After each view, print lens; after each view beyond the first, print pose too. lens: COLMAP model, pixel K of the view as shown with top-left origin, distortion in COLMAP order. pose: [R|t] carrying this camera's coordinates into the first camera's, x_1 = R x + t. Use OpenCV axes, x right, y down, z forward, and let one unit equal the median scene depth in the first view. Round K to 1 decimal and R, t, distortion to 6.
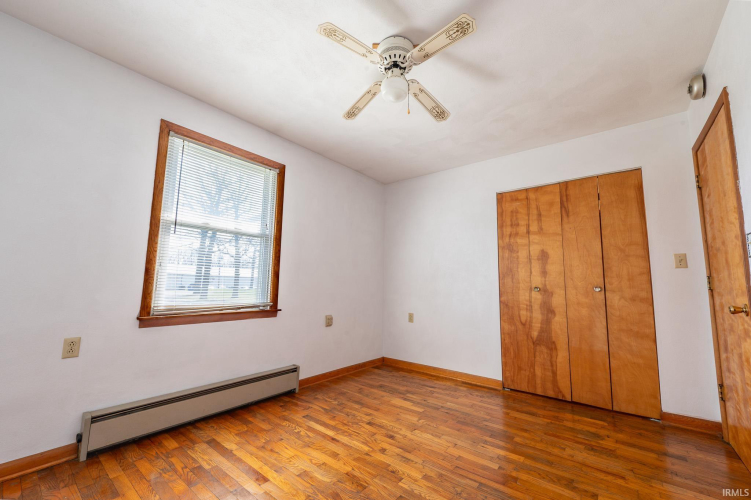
lens RADIAL K [[294.1, 0, 372.0], [0, 294.1, 251.7], [0, 0, 1]] dist [0.000494, 0.000052]
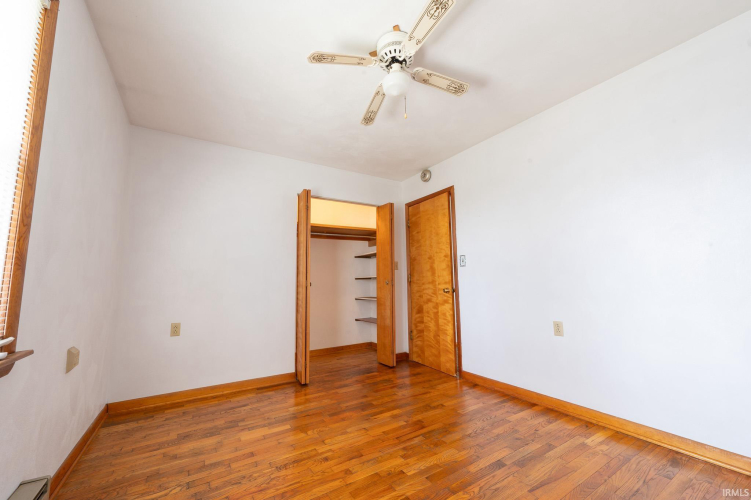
lens RADIAL K [[294.1, 0, 373.4], [0, 294.1, 250.9], [0, 0, 1]] dist [0.000494, 0.000052]
pose [[0.341956, 0.080733, 0.936242, -0.636905], [-0.090094, 0.994530, -0.052853, 0.050071], [-0.935387, -0.066276, 0.347359, 0.528081]]
